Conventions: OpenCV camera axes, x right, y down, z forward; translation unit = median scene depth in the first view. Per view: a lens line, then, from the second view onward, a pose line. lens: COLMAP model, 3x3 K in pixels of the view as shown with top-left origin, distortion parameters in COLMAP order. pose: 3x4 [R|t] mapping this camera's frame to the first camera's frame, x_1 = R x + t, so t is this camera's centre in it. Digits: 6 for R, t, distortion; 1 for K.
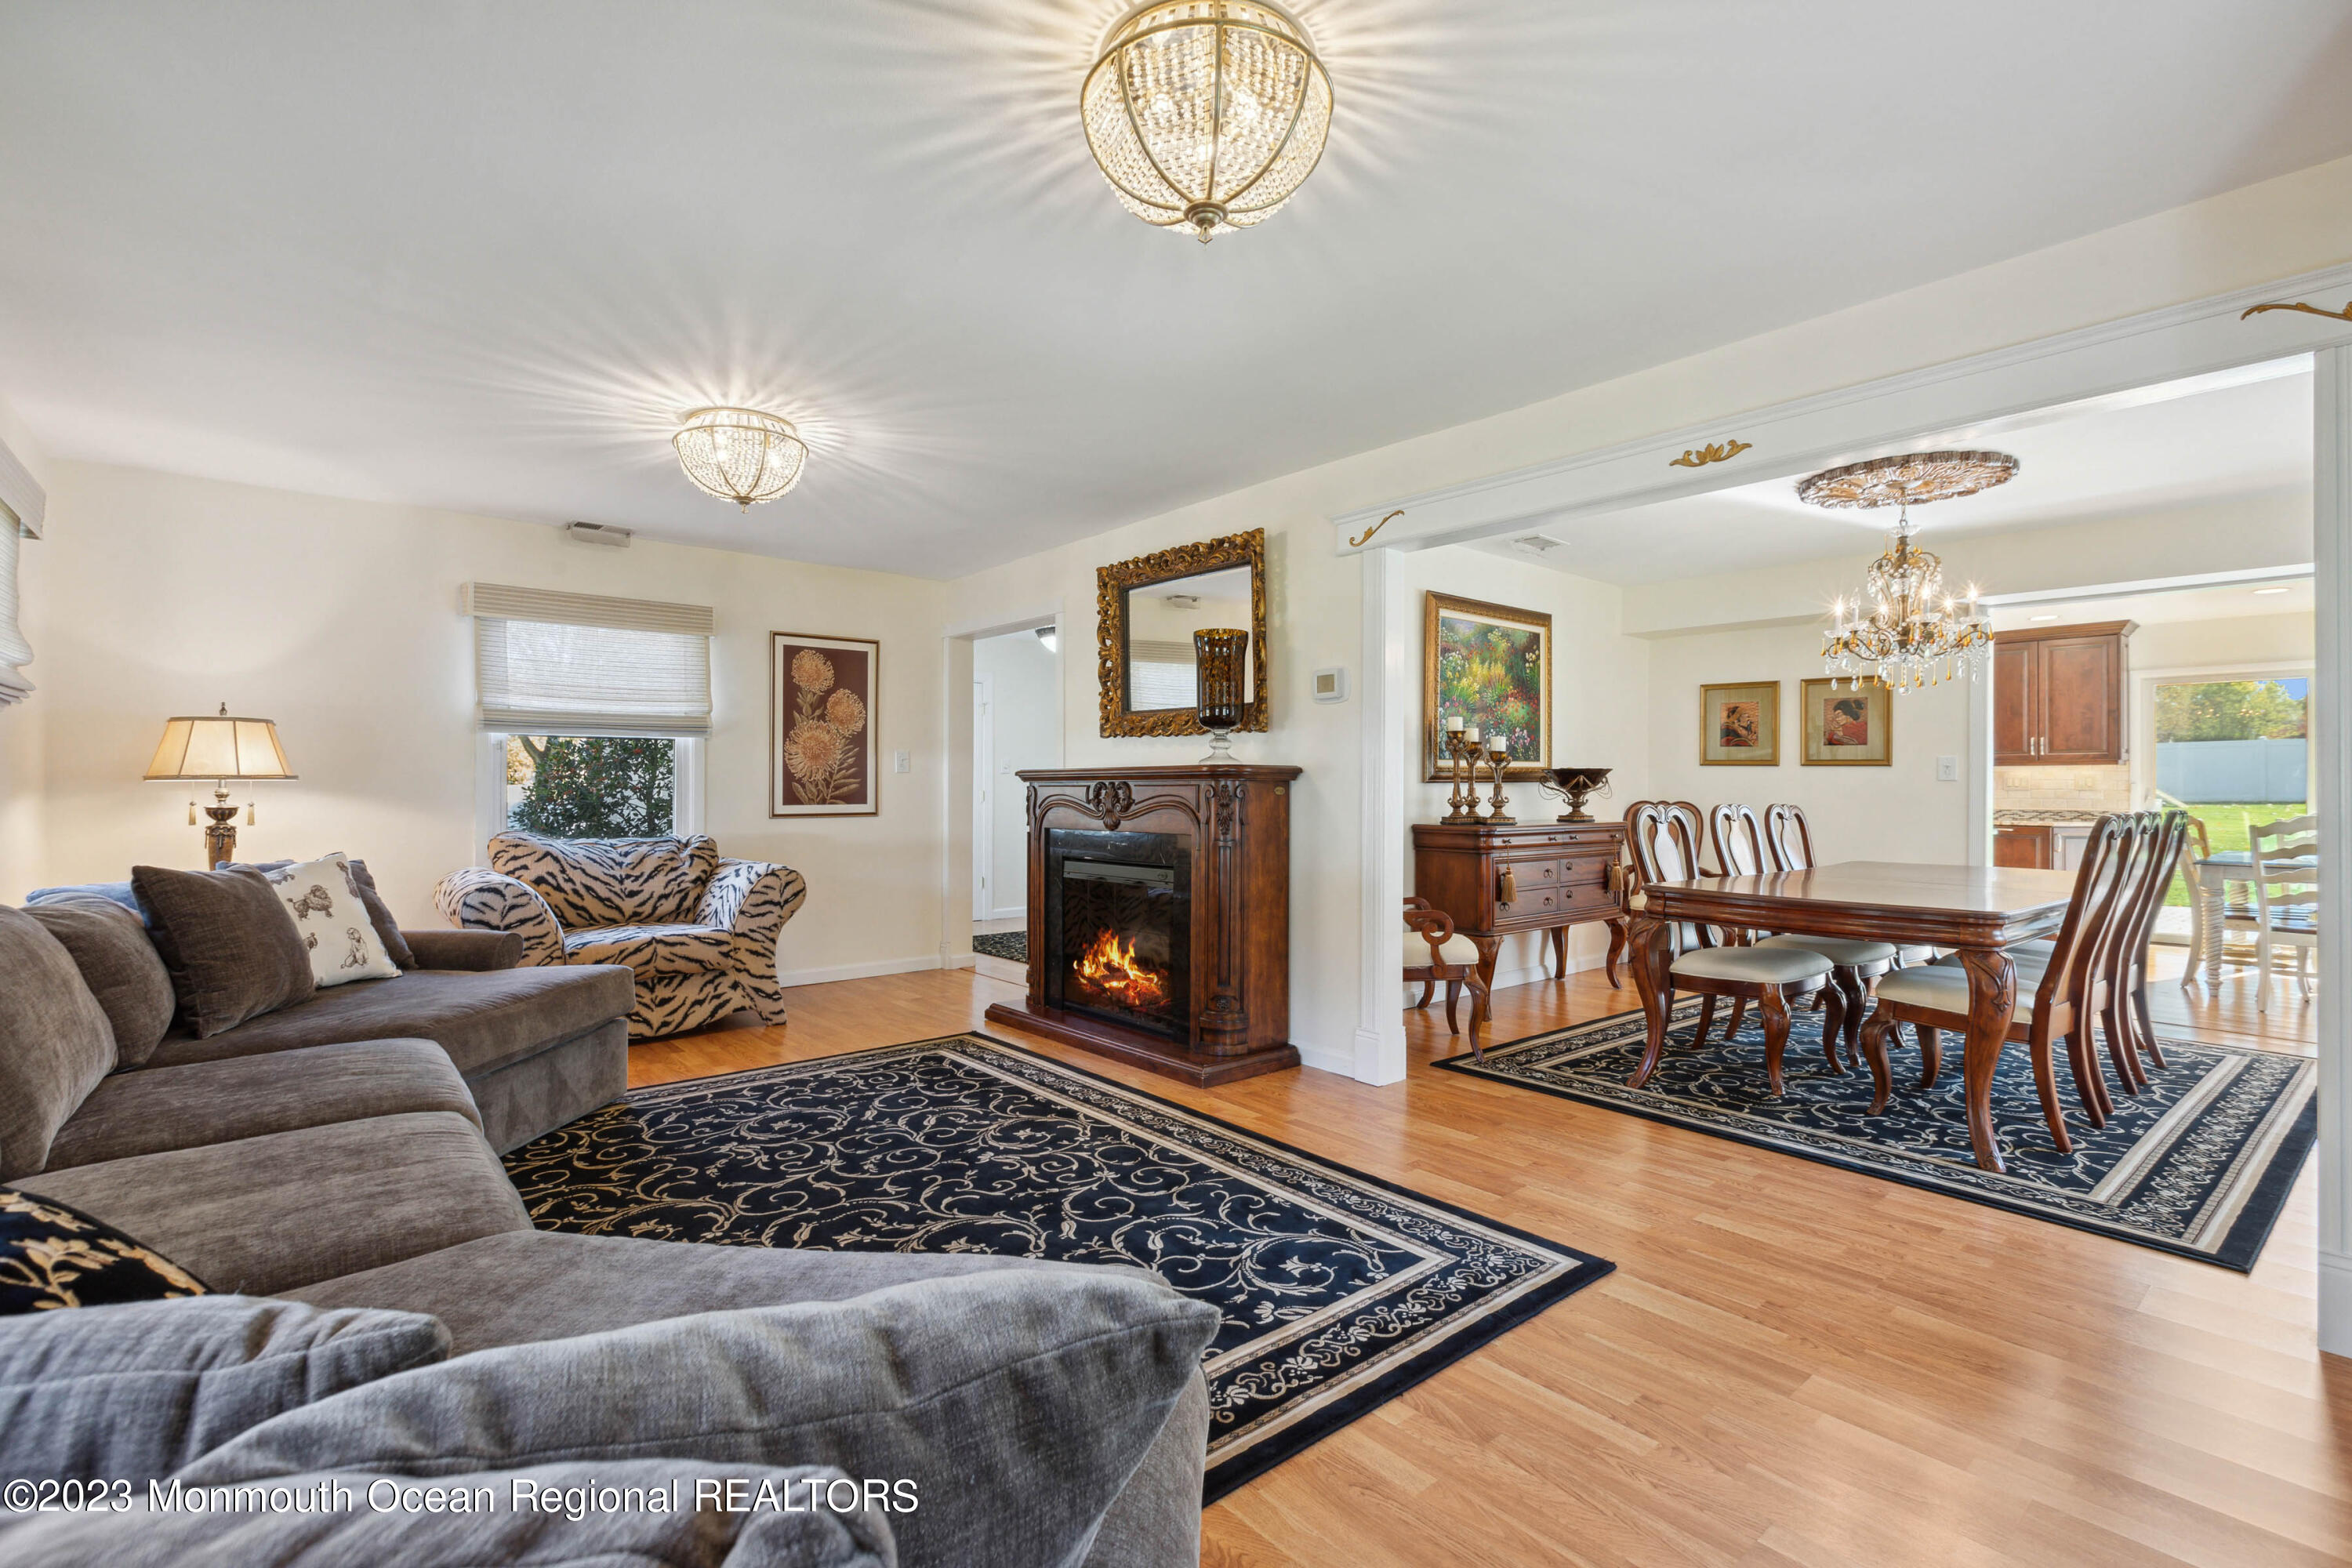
lens RADIAL K [[1060.6, 0, 1165.3], [0, 1060.6, 774.2], [0, 0, 1]] dist [0.000862, -0.002106]
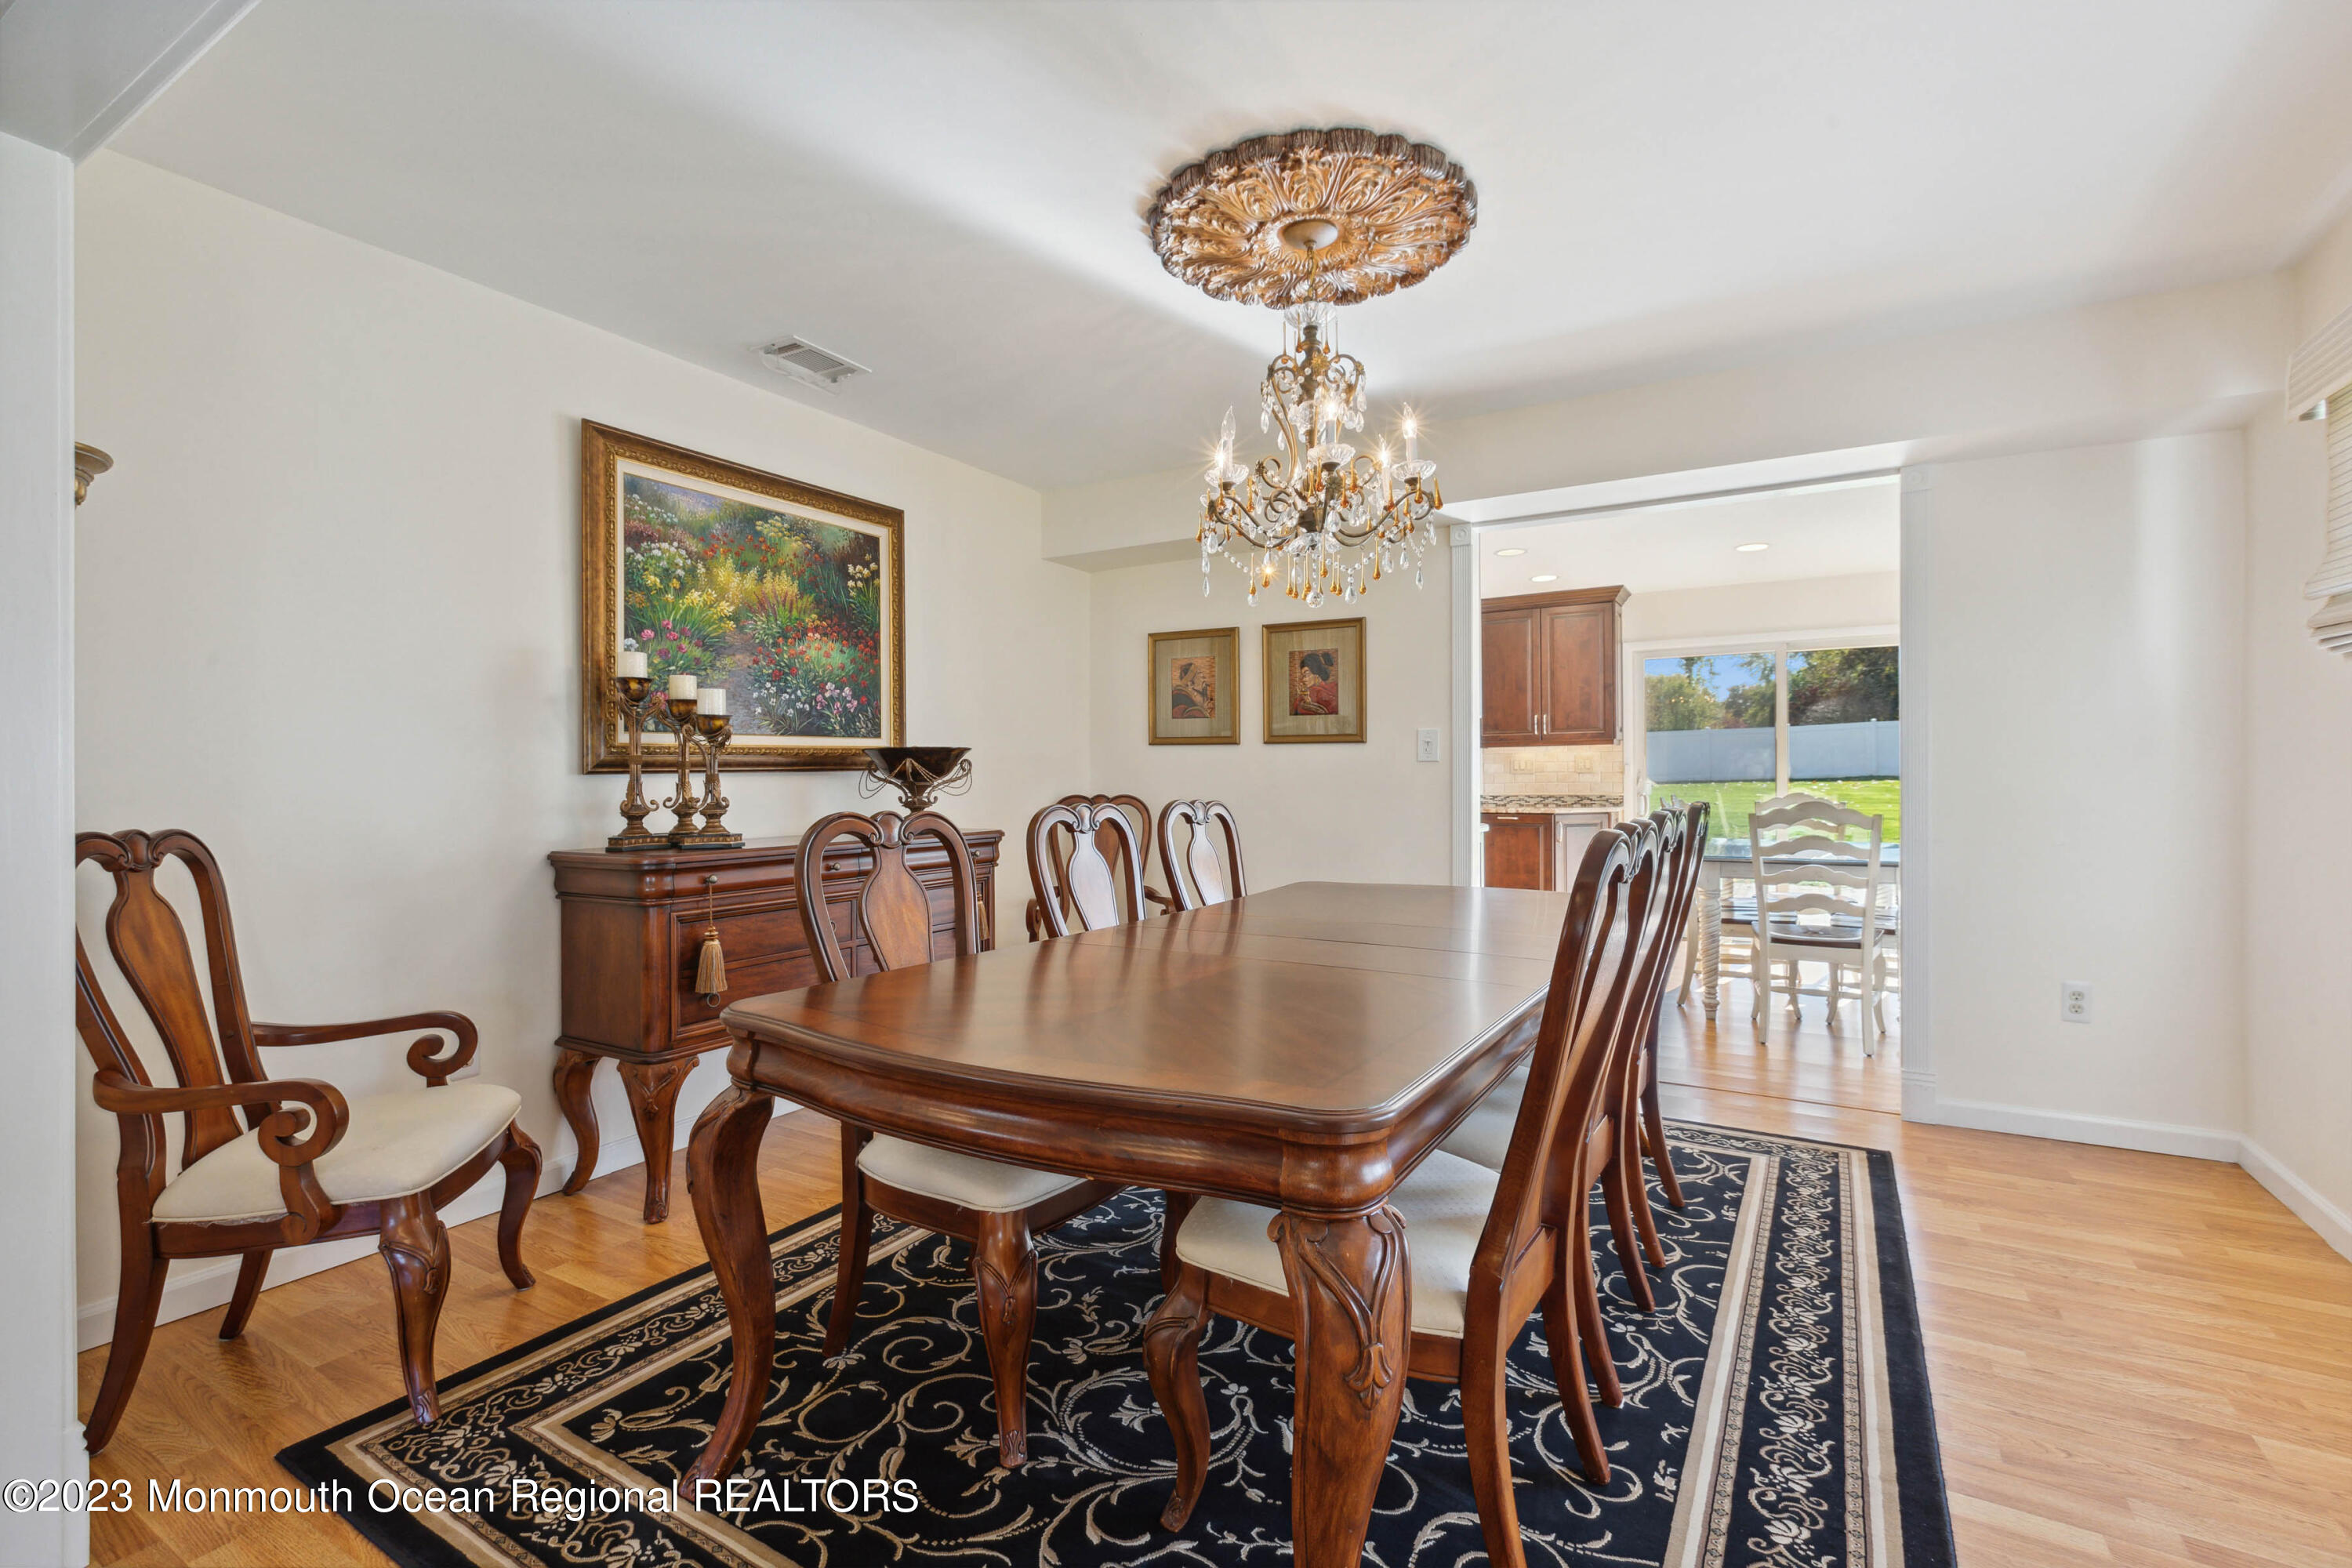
lens RADIAL K [[1060.6, 0, 1154.8], [0, 1060.6, 773.3], [0, 0, 1]] dist [0.000862, -0.002106]
pose [[0.946944, -0.013174, 0.321129, 0.346393], [0.011042, 0.999903, 0.008460, 0.006267], [-0.321209, -0.004466, 0.946998, 0.391660]]
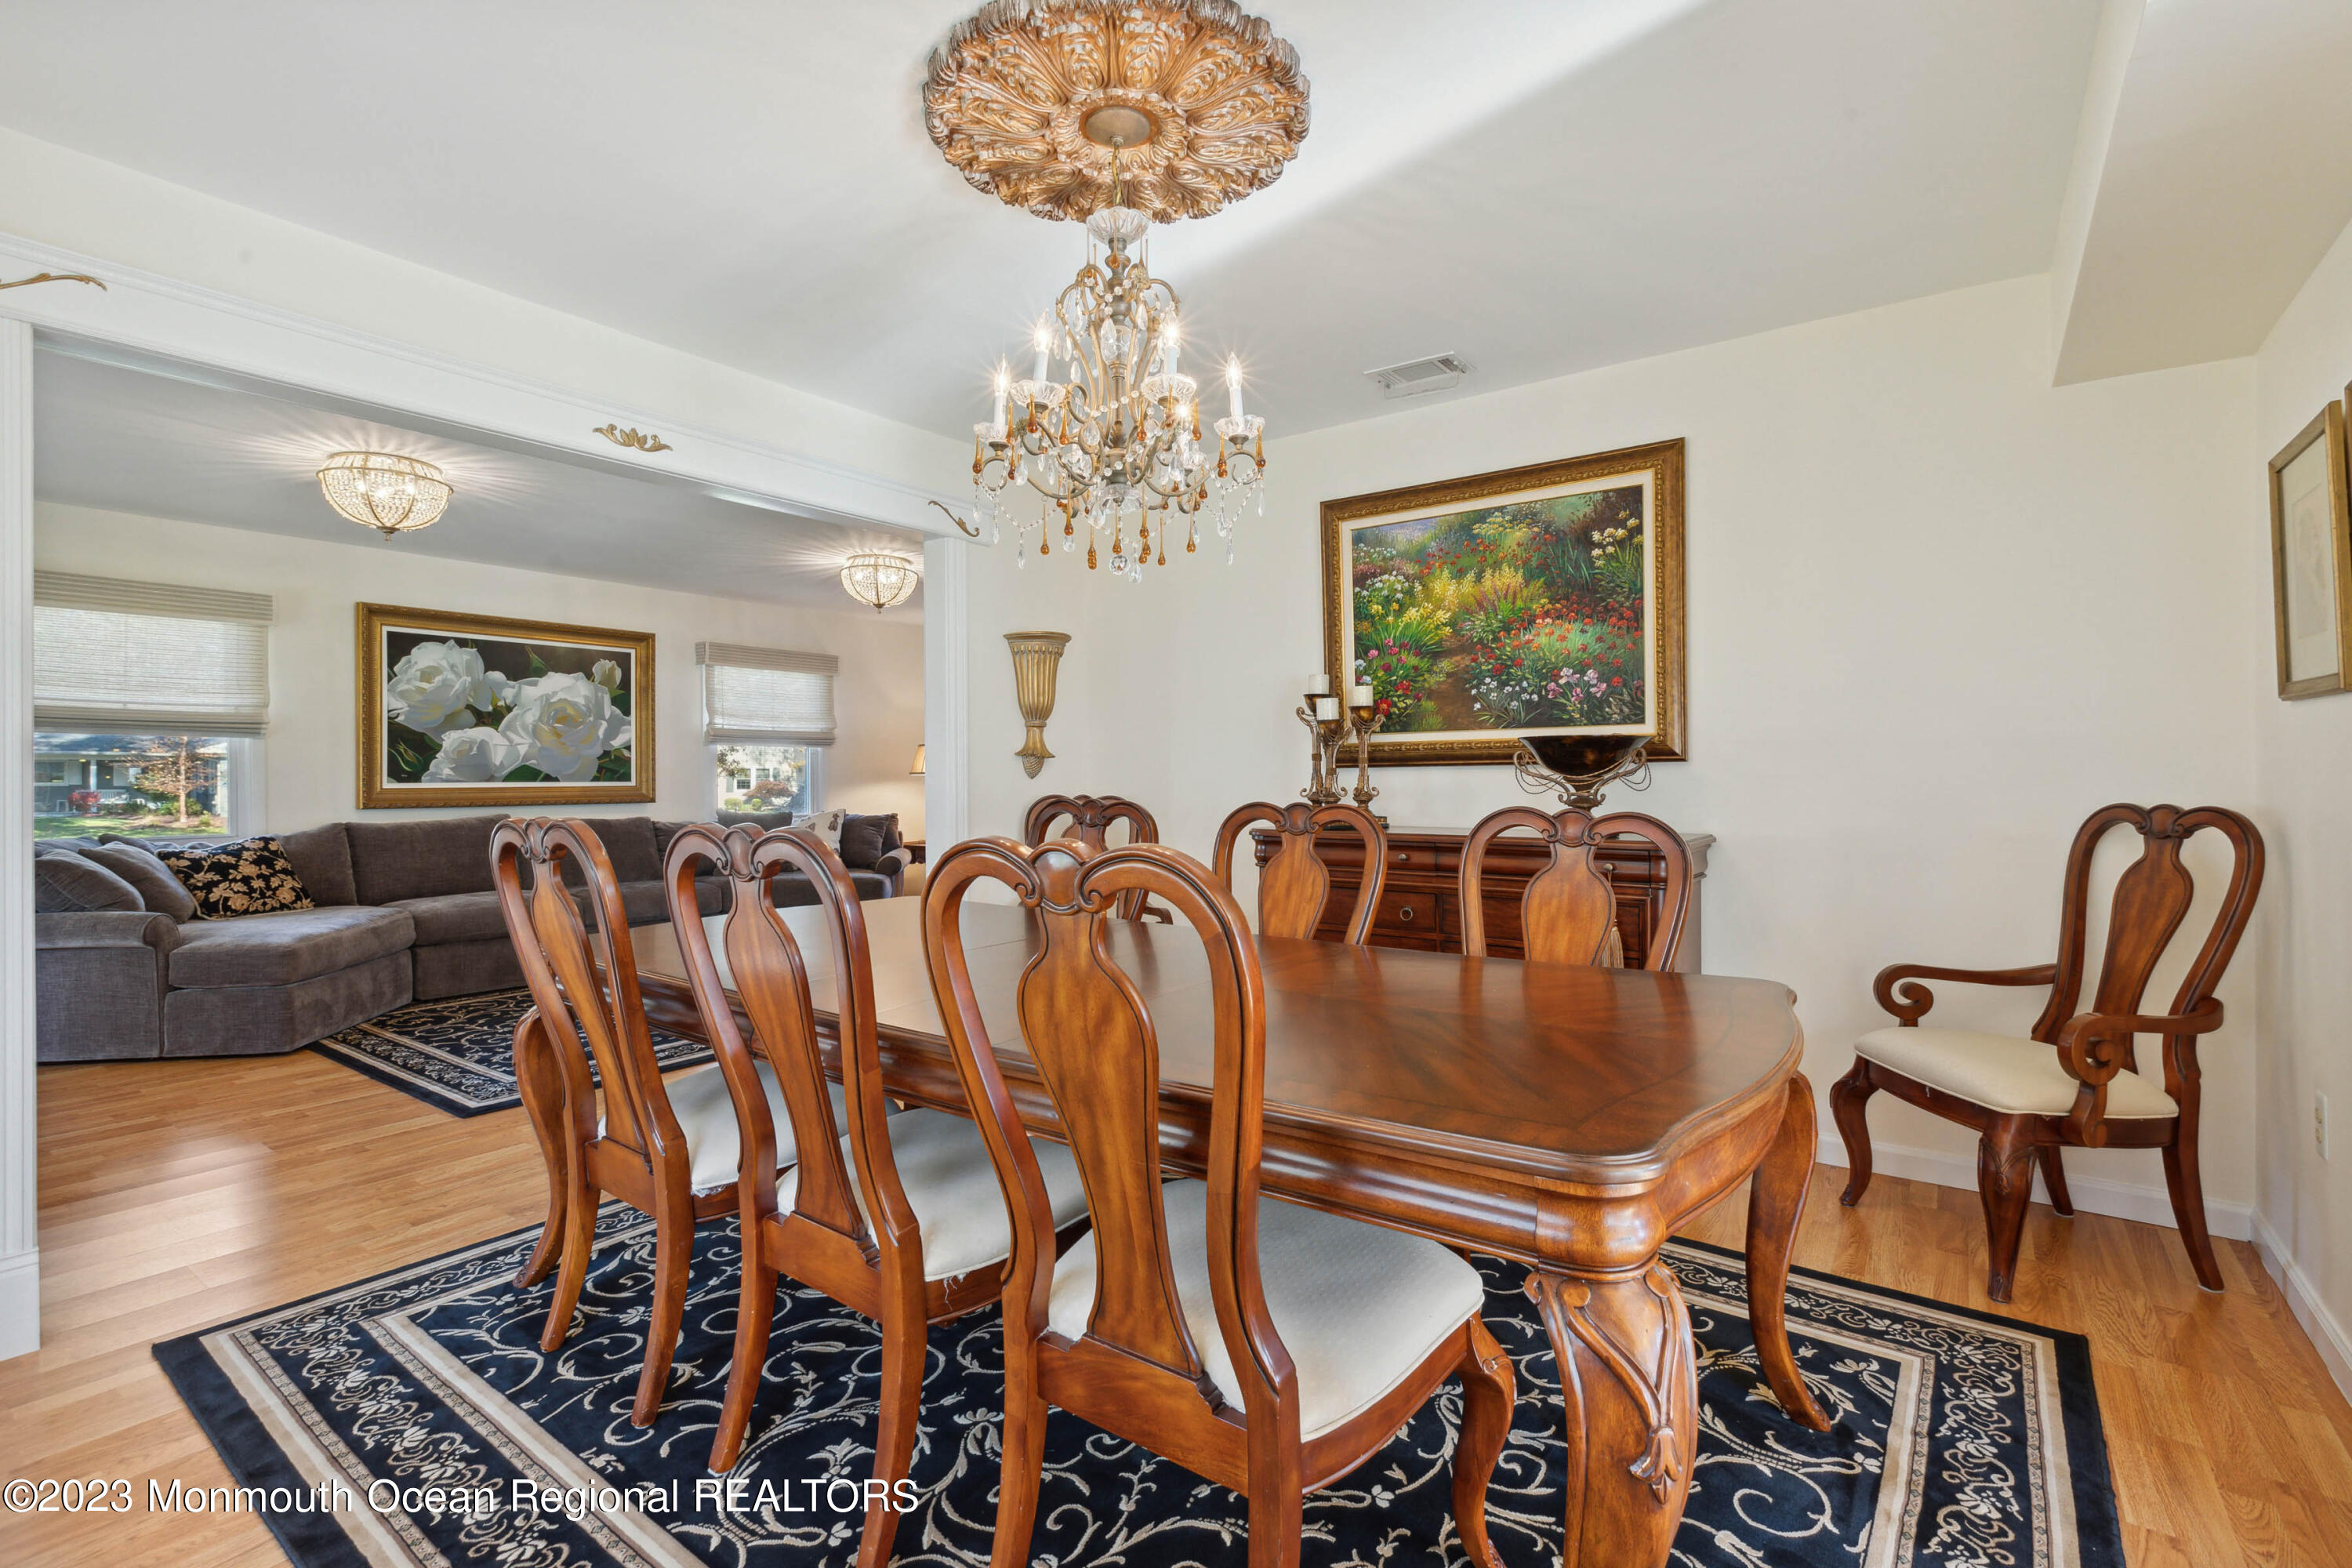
lens RADIAL K [[1060.6, 0, 1184.3], [0, 1060.6, 780.9], [0, 0, 1]] dist [0.000862, -0.002106]
pose [[0.247052, 0.003545, -0.968996, 0.929459], [0.020566, 0.999749, 0.008900, 0.008960], [0.968784, -0.022127, 0.246917, 0.725487]]
